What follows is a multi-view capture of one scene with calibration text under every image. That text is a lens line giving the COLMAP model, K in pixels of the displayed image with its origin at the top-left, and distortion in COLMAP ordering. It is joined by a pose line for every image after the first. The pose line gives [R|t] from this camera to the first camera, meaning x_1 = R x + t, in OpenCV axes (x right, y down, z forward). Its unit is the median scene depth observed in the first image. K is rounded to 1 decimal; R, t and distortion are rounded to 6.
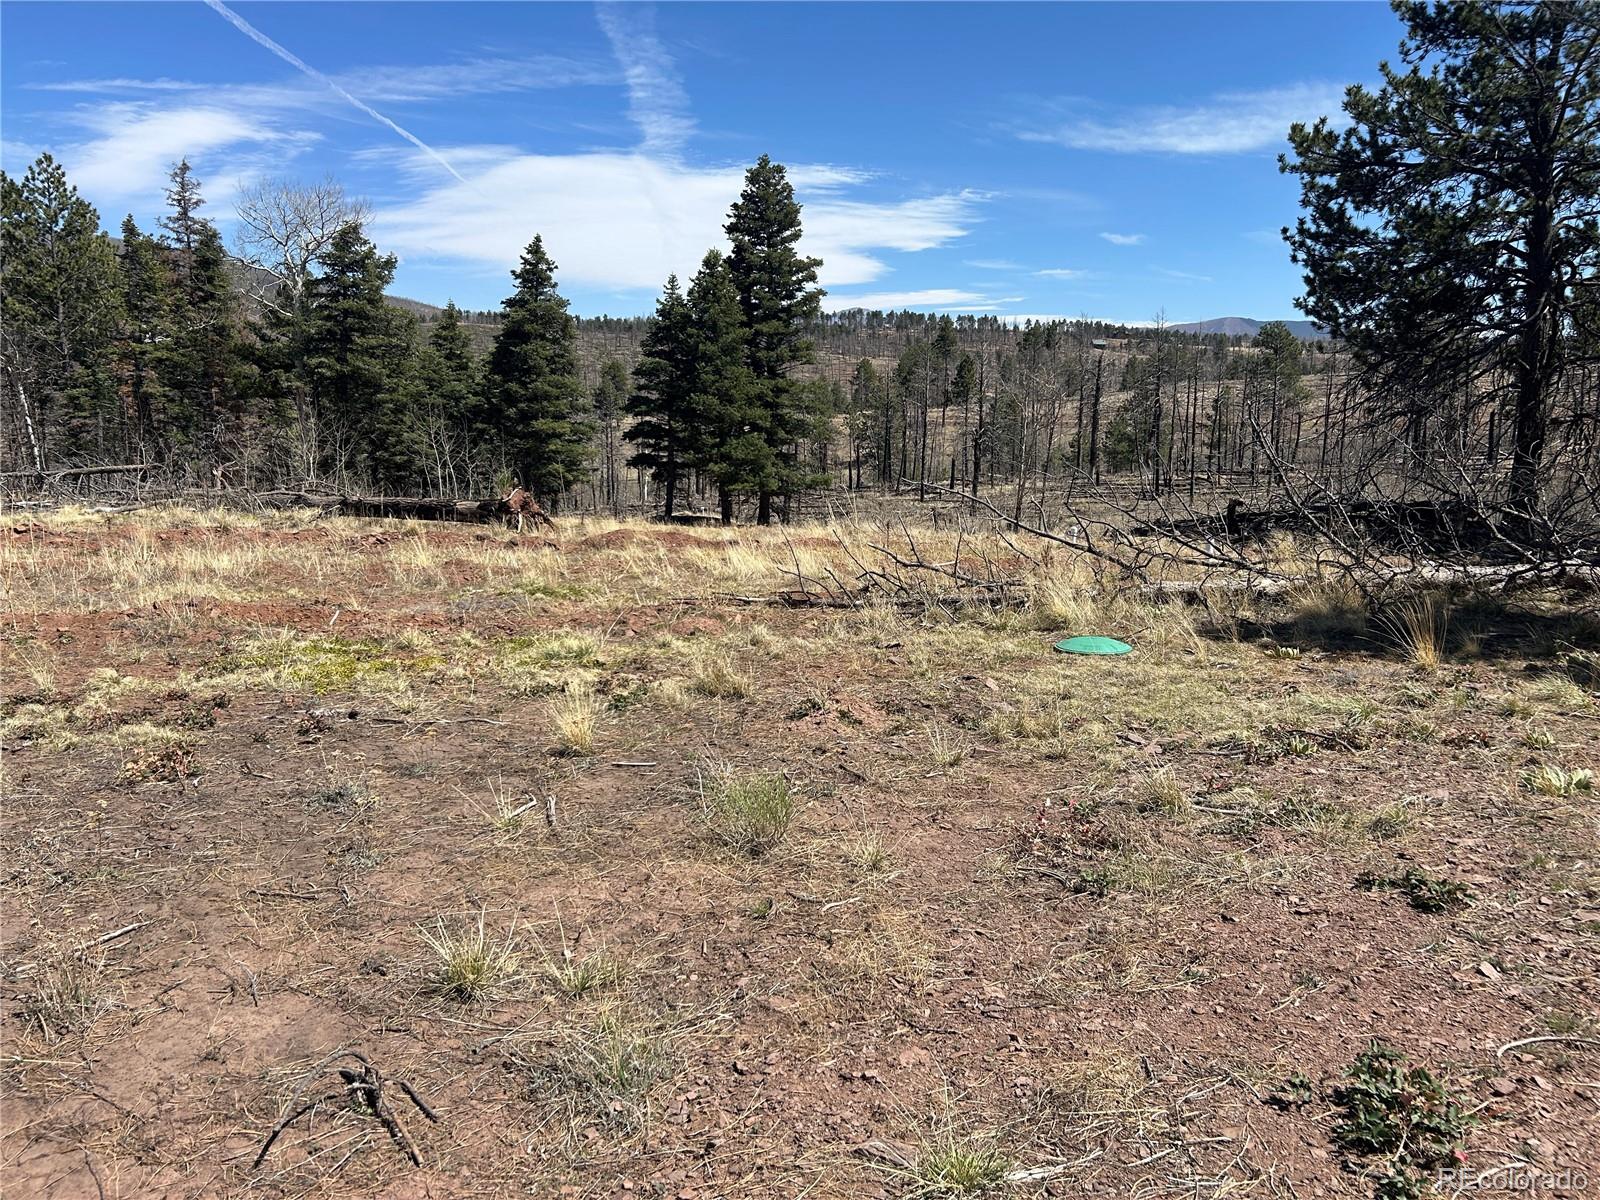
lens RADIAL K [[1195.2, 0, 823.7], [0, 1195.2, 571.7], [0, 0, 1]] dist [0.065556, -0.061840]
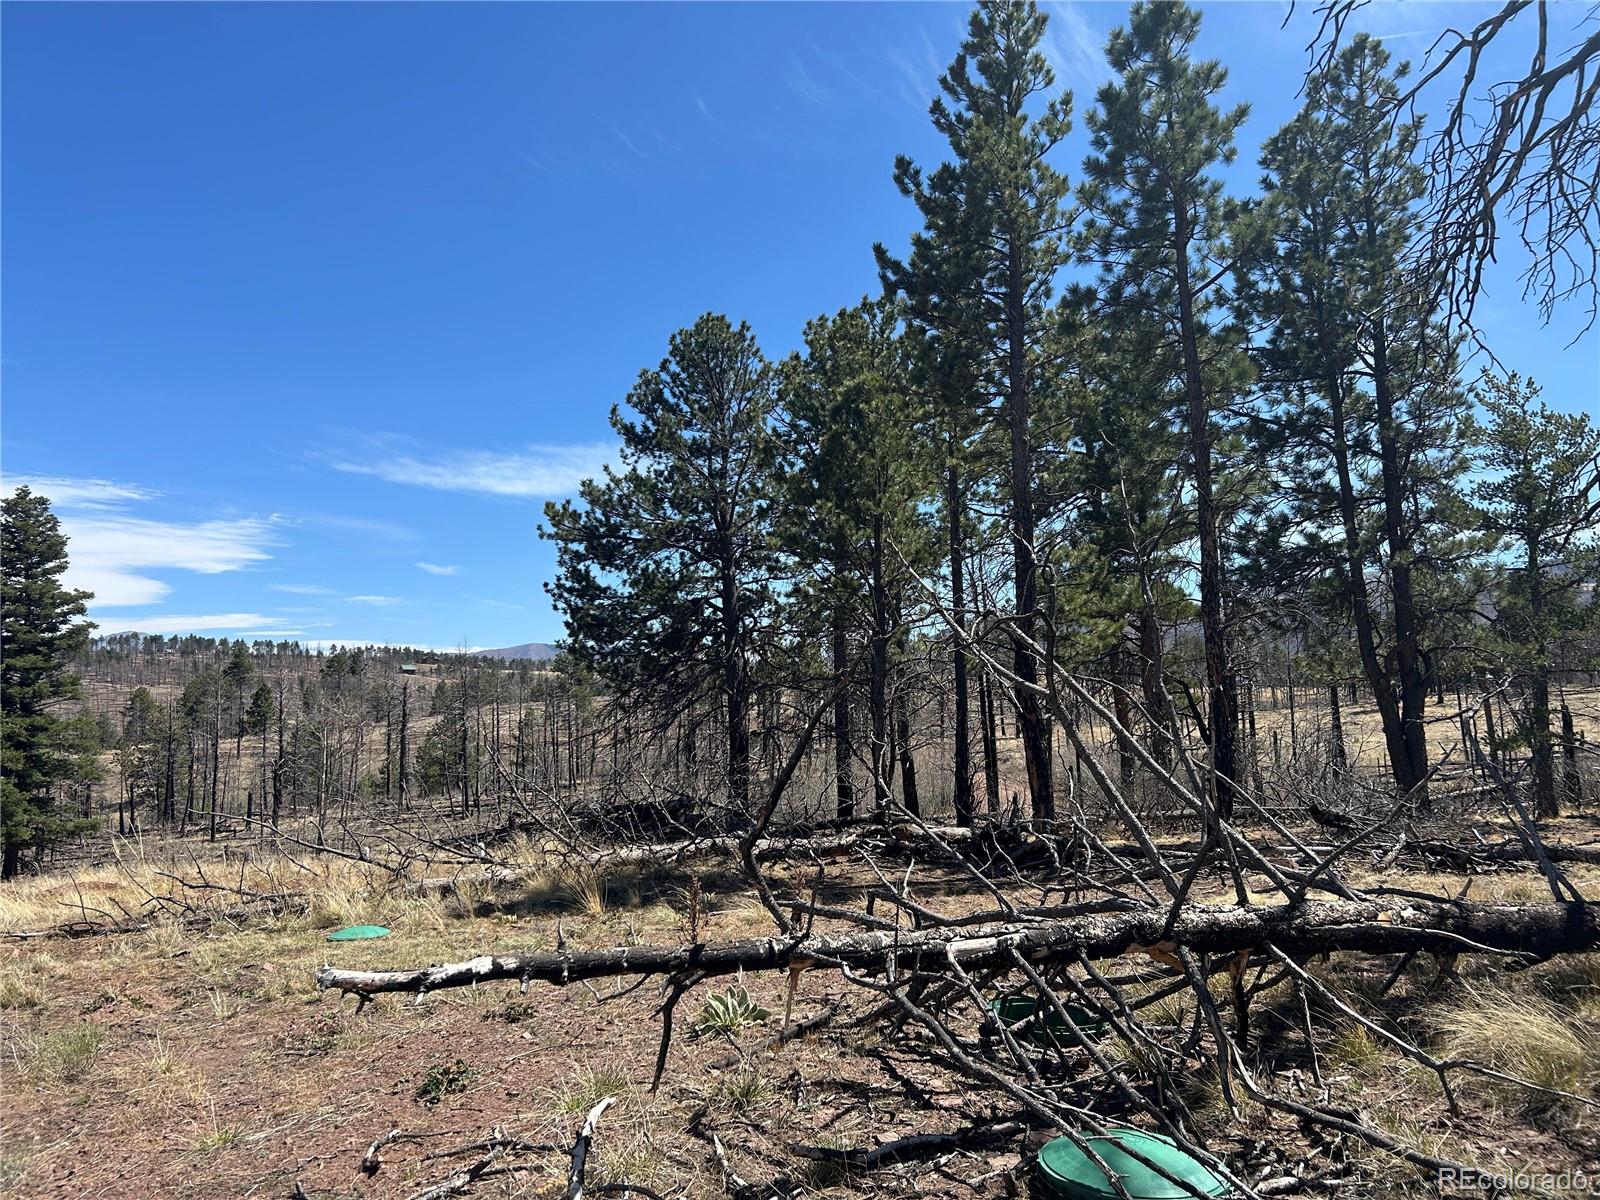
lens RADIAL K [[1230.7, 0, 792.8], [0, 1230.7, 609.8], [0, 0, 1]] dist [0.076675, -0.061346]
pose [[0.870184, 0.013269, 0.492548, -0.008158], [0.099764, 0.974188, -0.202497, 0.012068], [-0.482521, 0.225349, 0.846399, -0.116484]]
